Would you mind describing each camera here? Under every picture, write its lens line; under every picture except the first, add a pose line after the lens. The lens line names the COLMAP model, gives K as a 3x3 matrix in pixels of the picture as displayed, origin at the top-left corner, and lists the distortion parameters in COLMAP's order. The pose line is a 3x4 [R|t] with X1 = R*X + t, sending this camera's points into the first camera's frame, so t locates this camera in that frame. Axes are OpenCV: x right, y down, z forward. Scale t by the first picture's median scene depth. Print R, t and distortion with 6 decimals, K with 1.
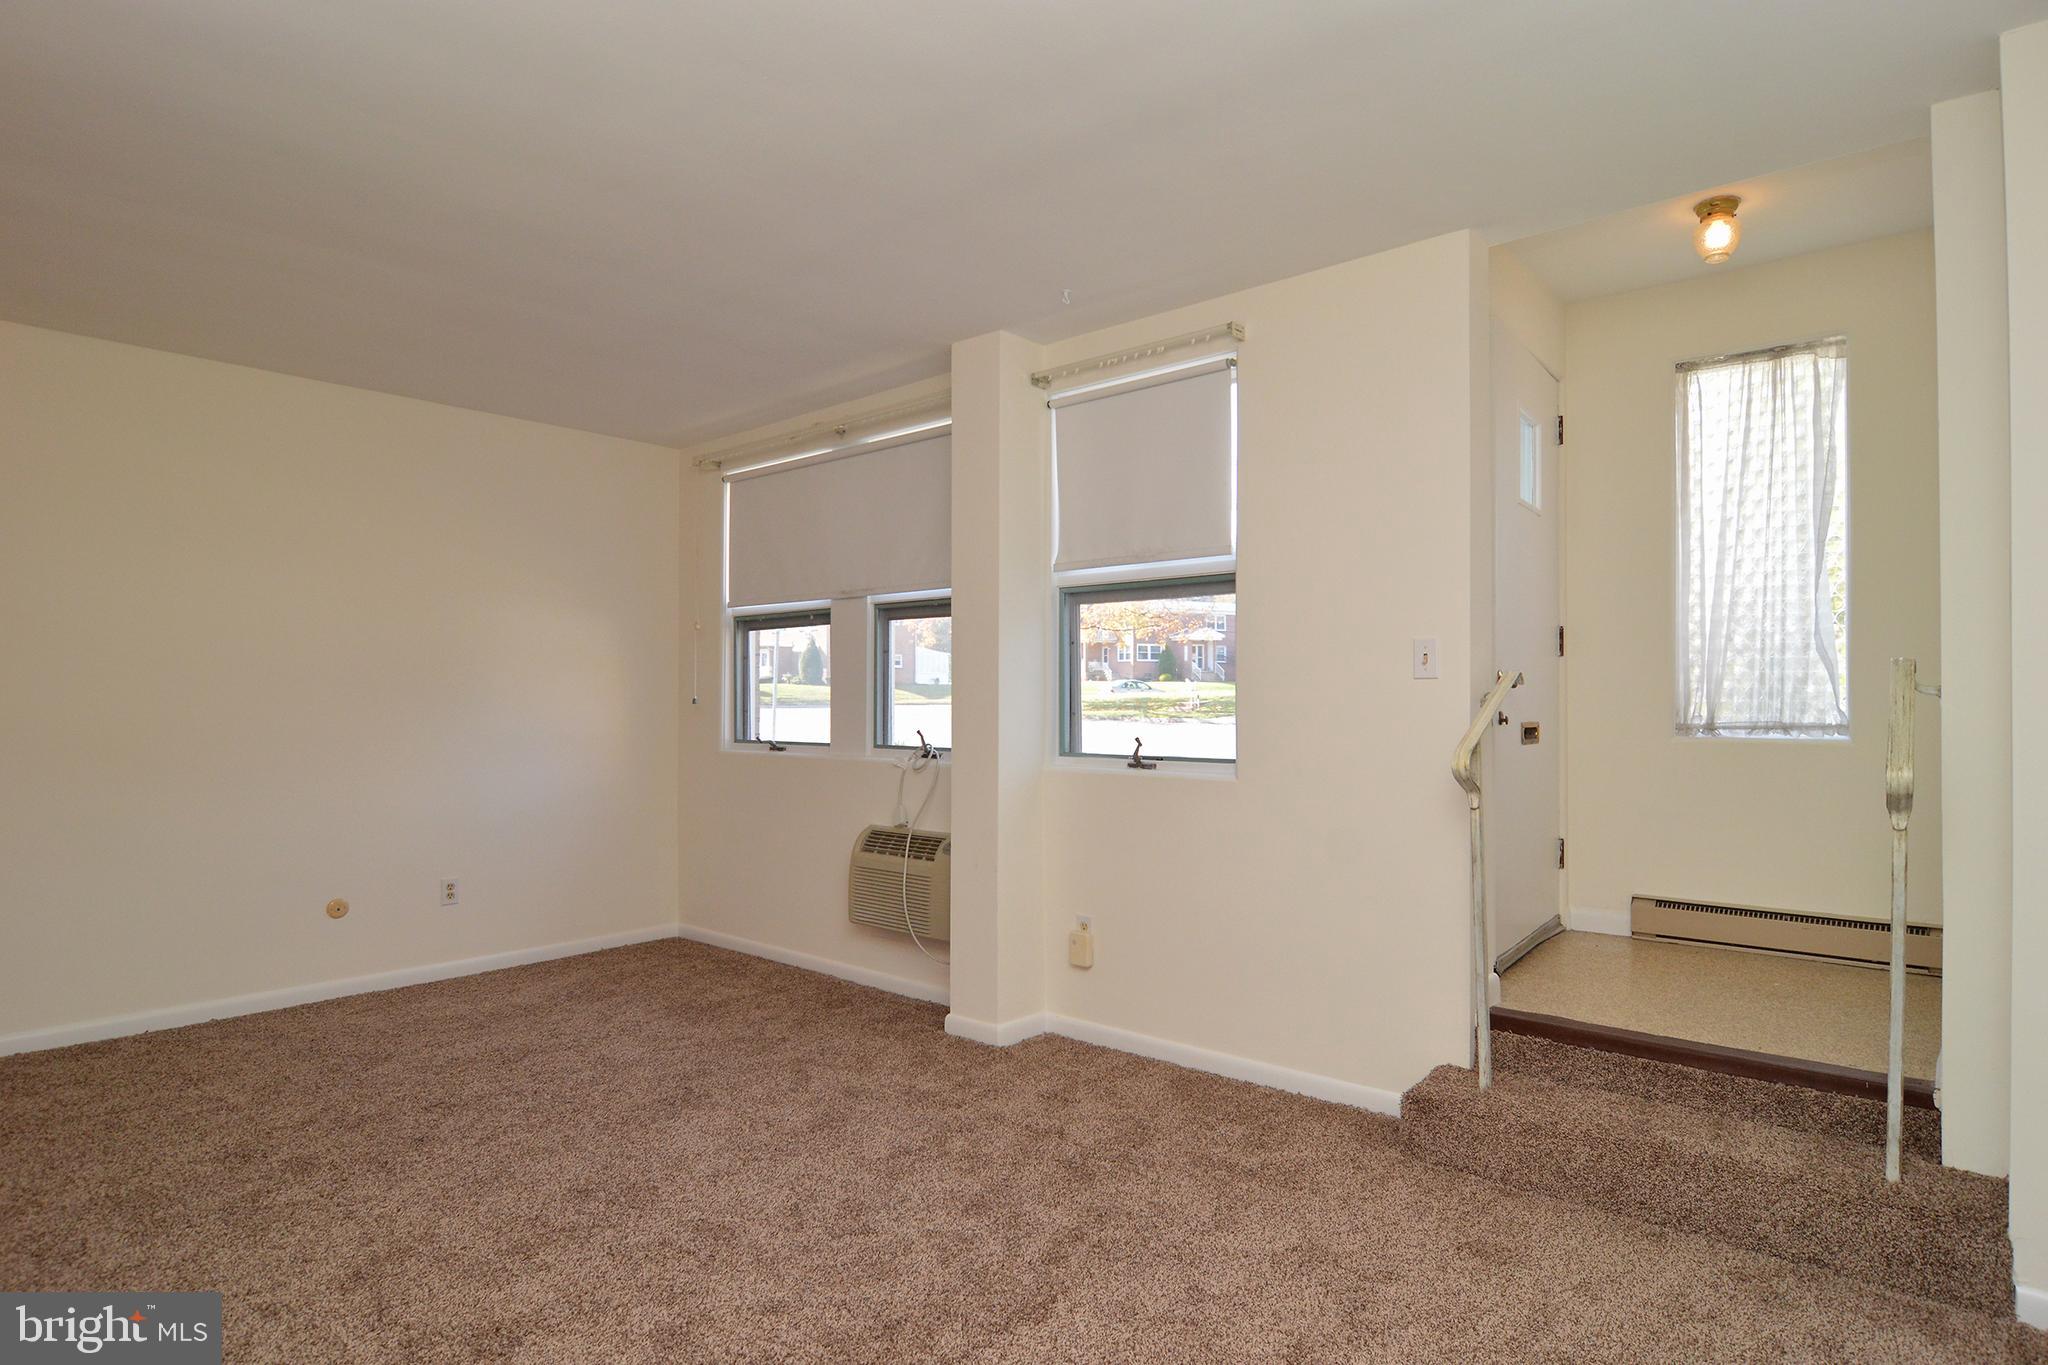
lens RADIAL K [[1111.4, 0, 1002.6], [0, 1111.4, 695.4], [0, 0, 1]] dist [-0.004154, -0.002344]
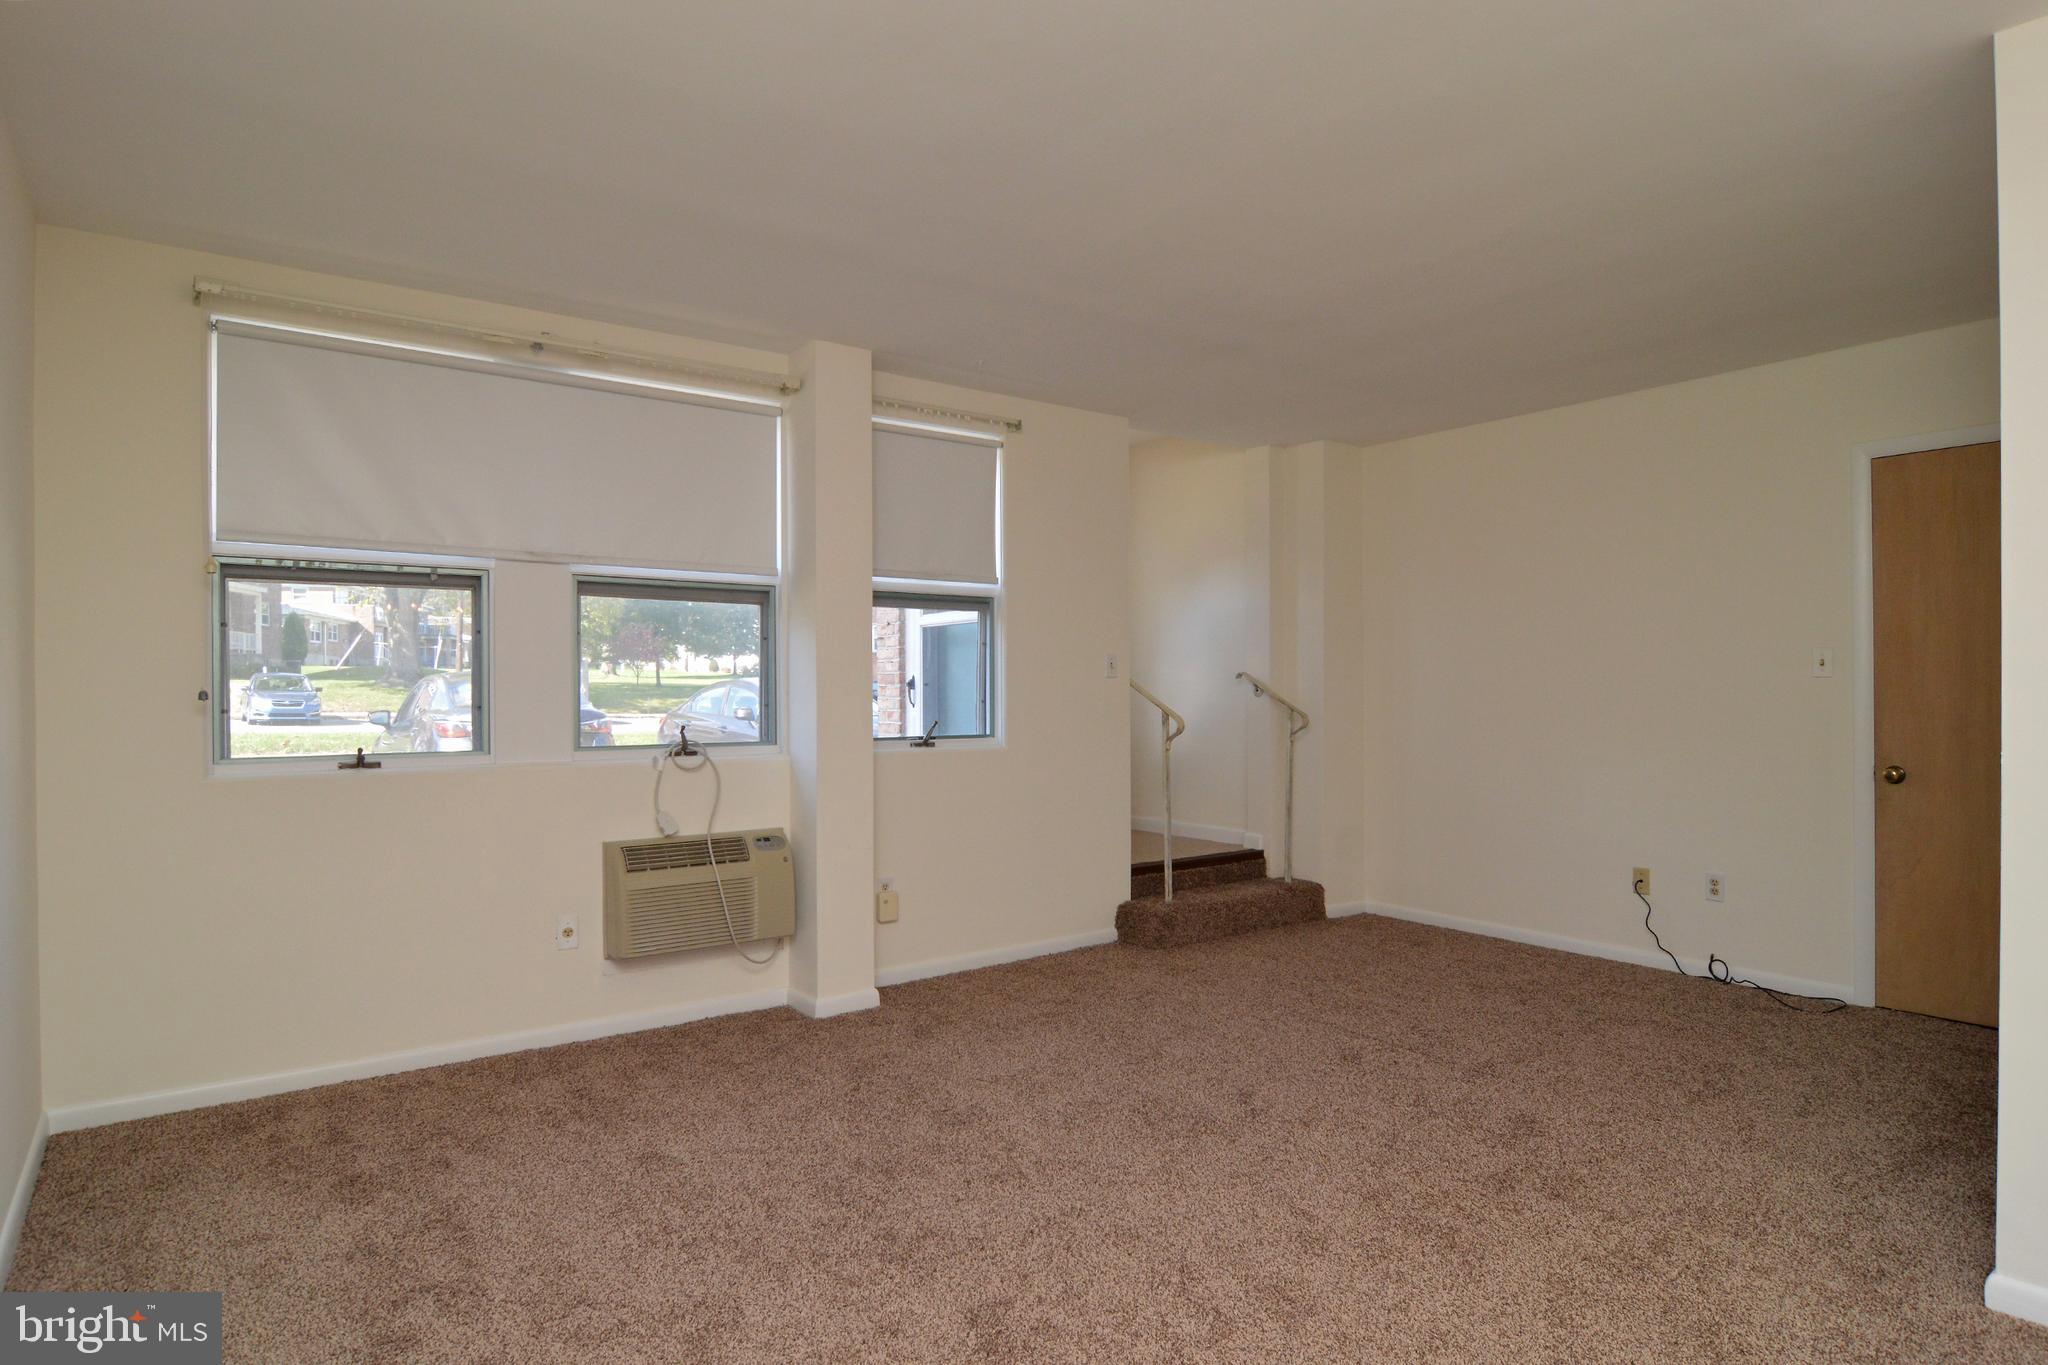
lens RADIAL K [[1129.6, 0, 1022.2], [0, 1129.6, 692.0], [0, 0, 1]] dist [-0.001736, -0.013510]
pose [[0.211046, -0.004948, 0.977464, -0.893863], [-0.003116, 0.999979, 0.005734, -0.001805], [-0.977471, -0.004256, 0.211026, 0.527188]]
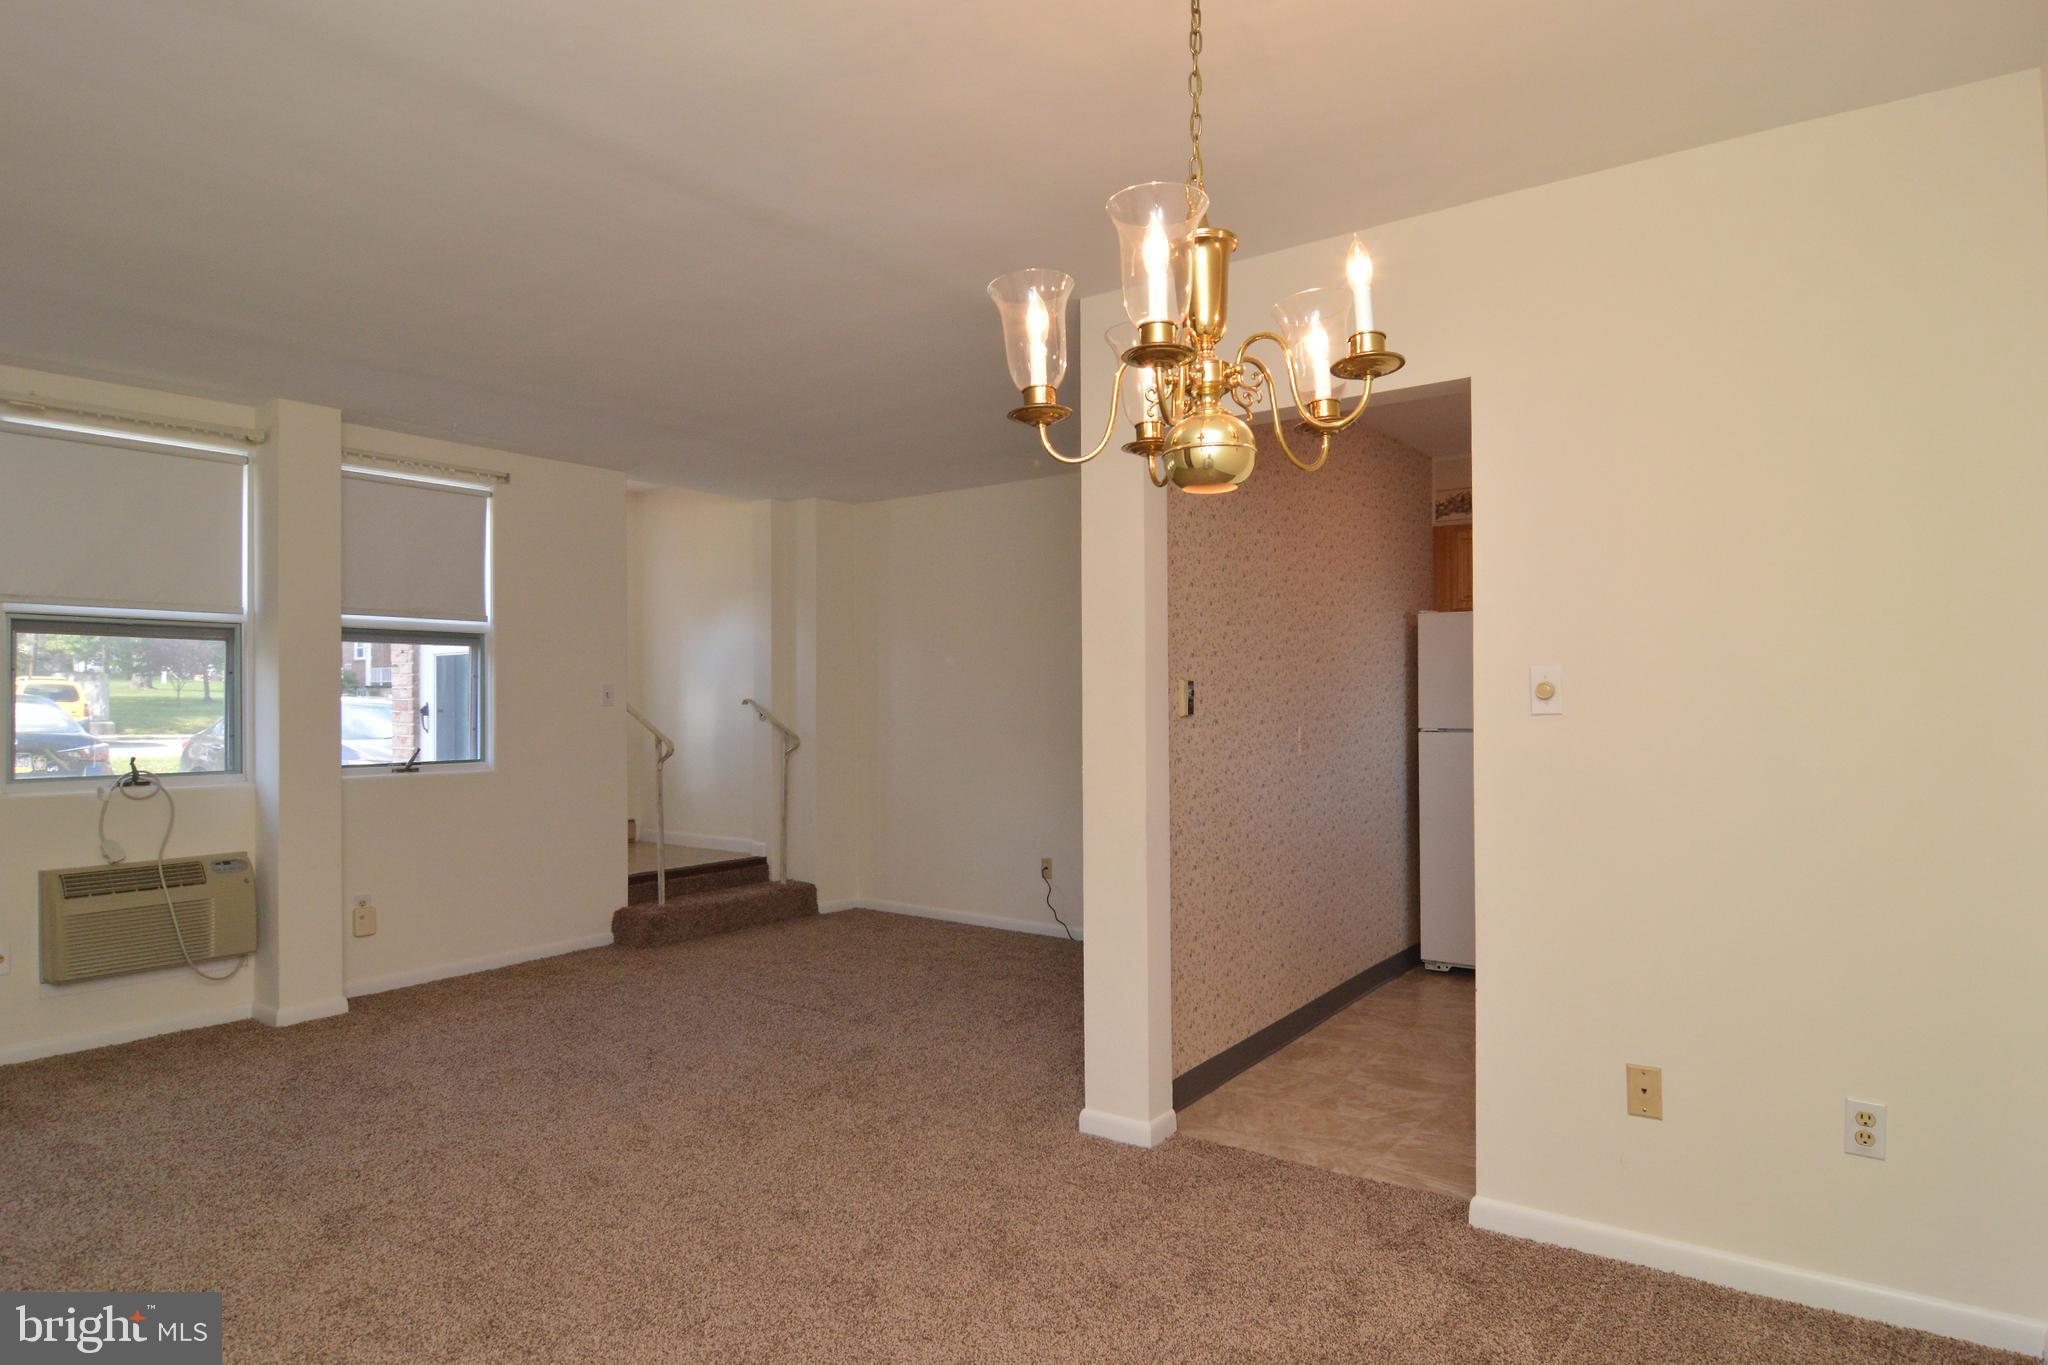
lens RADIAL K [[1155.4, 0, 1029.8], [0, 1155.4, 693.9], [0, 0, 1]] dist [-0.002865, -0.011518]
pose [[-0.090948, 0.004088, 0.995847, -1.094383], [-0.002308, 0.999988, -0.004315, -0.019481], [-0.995853, -0.002691, -0.090937, 0.322873]]
